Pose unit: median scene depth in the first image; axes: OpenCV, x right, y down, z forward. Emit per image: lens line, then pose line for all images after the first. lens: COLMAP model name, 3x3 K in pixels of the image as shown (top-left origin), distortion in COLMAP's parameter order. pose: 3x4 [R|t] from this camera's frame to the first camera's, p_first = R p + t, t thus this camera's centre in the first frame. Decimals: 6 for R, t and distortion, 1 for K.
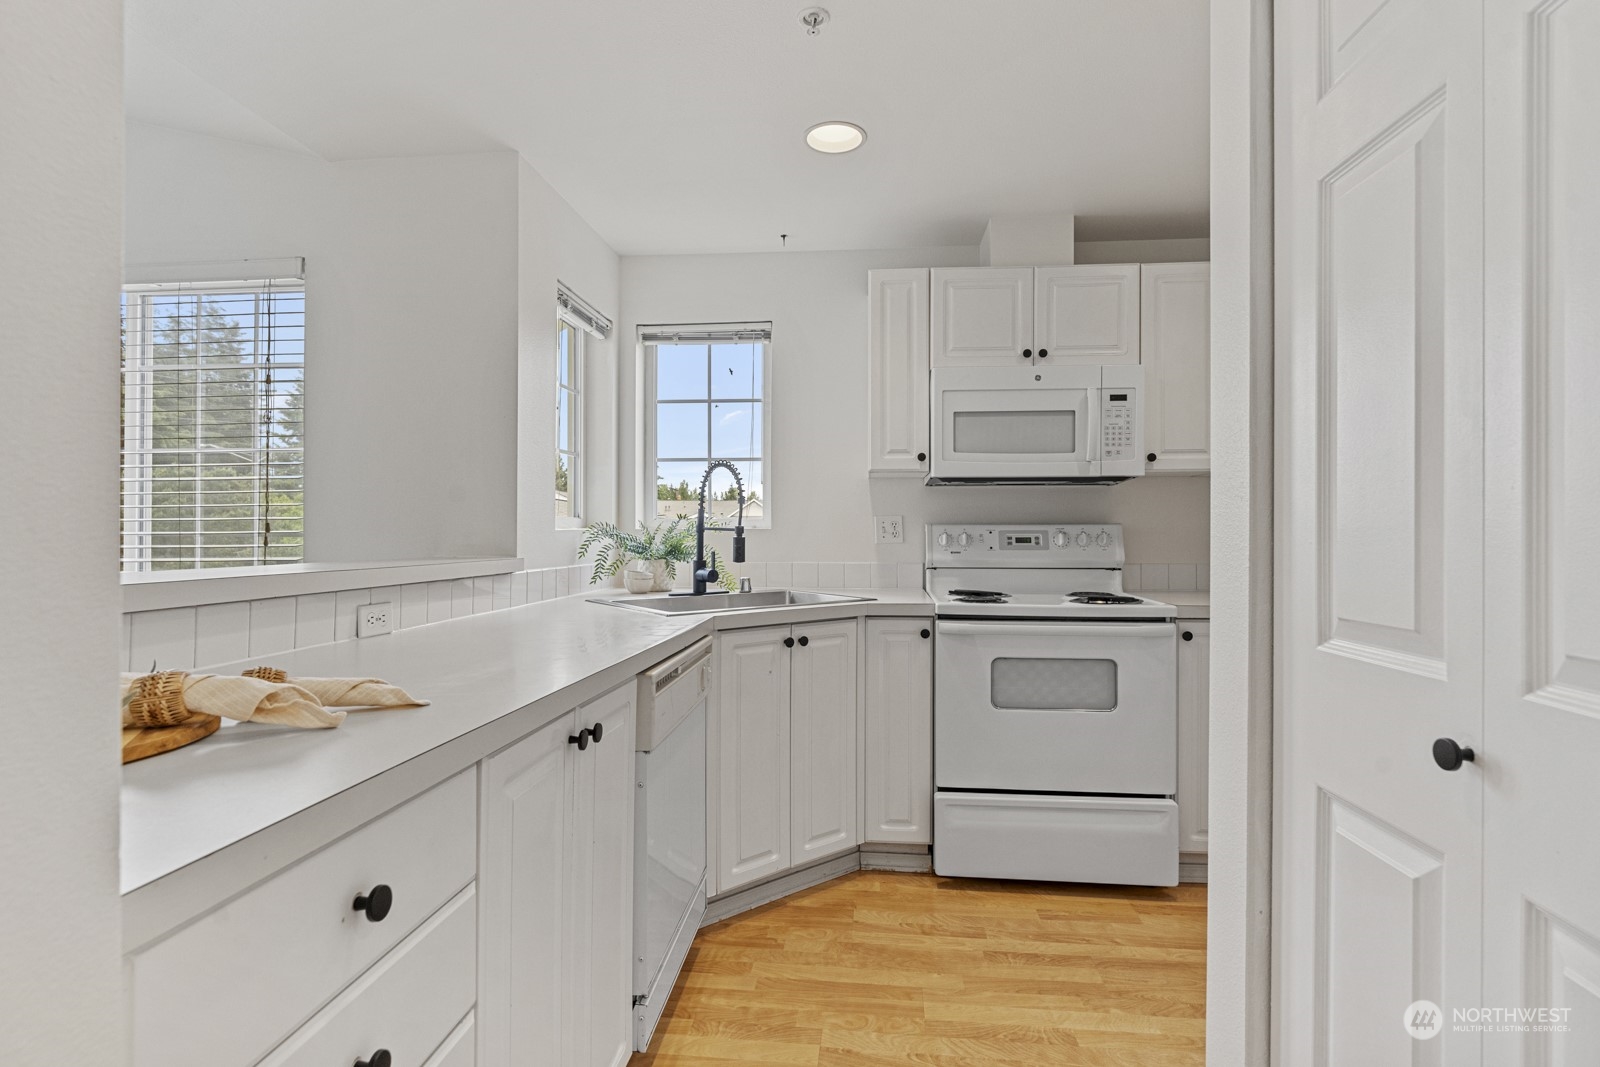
lens RADIAL K [[771.8, 0, 805.2], [0, 771.8, 535.5], [0, 0, 1]] dist [-0.008030, 0.003347]
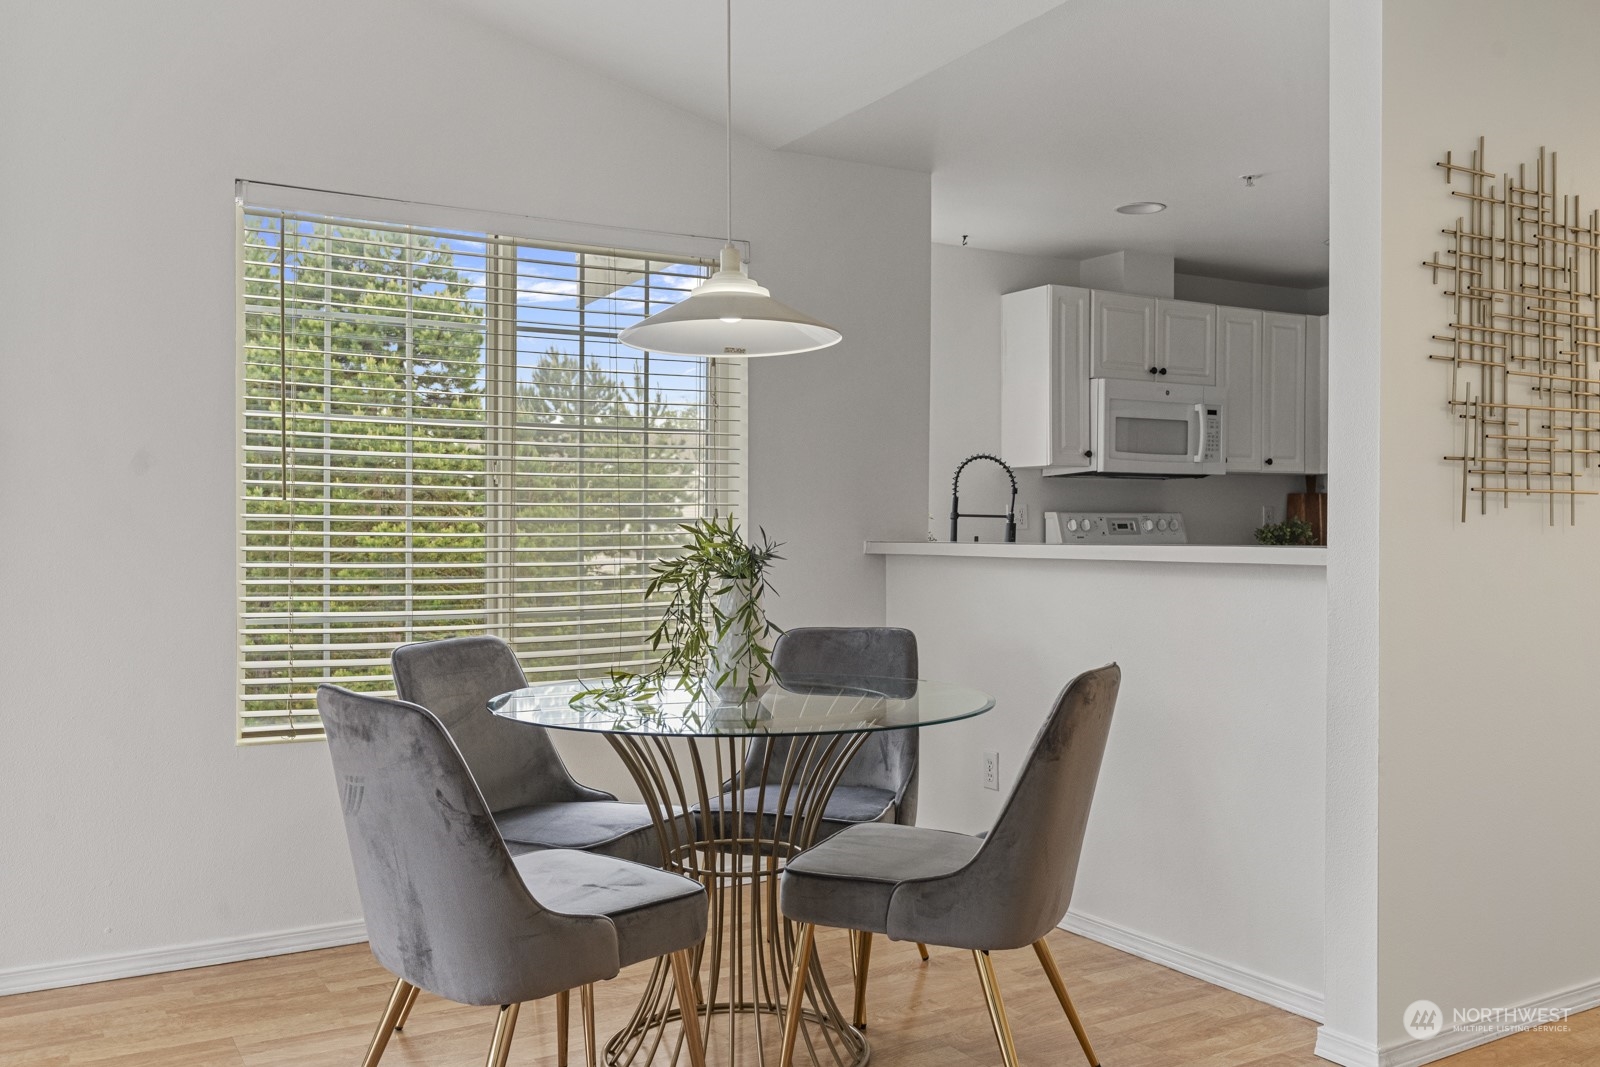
lens RADIAL K [[1344.5, 0, 809.6], [0, 1344.5, 536.2], [0, 0, 1]] dist [0.007036, -0.001673]
pose [[0.818306, -0.006342, 0.574748, -1.383002], [0.002646, 0.999970, 0.007268, 0.005934], [-0.574776, -0.004426, 0.818299, -0.419955]]
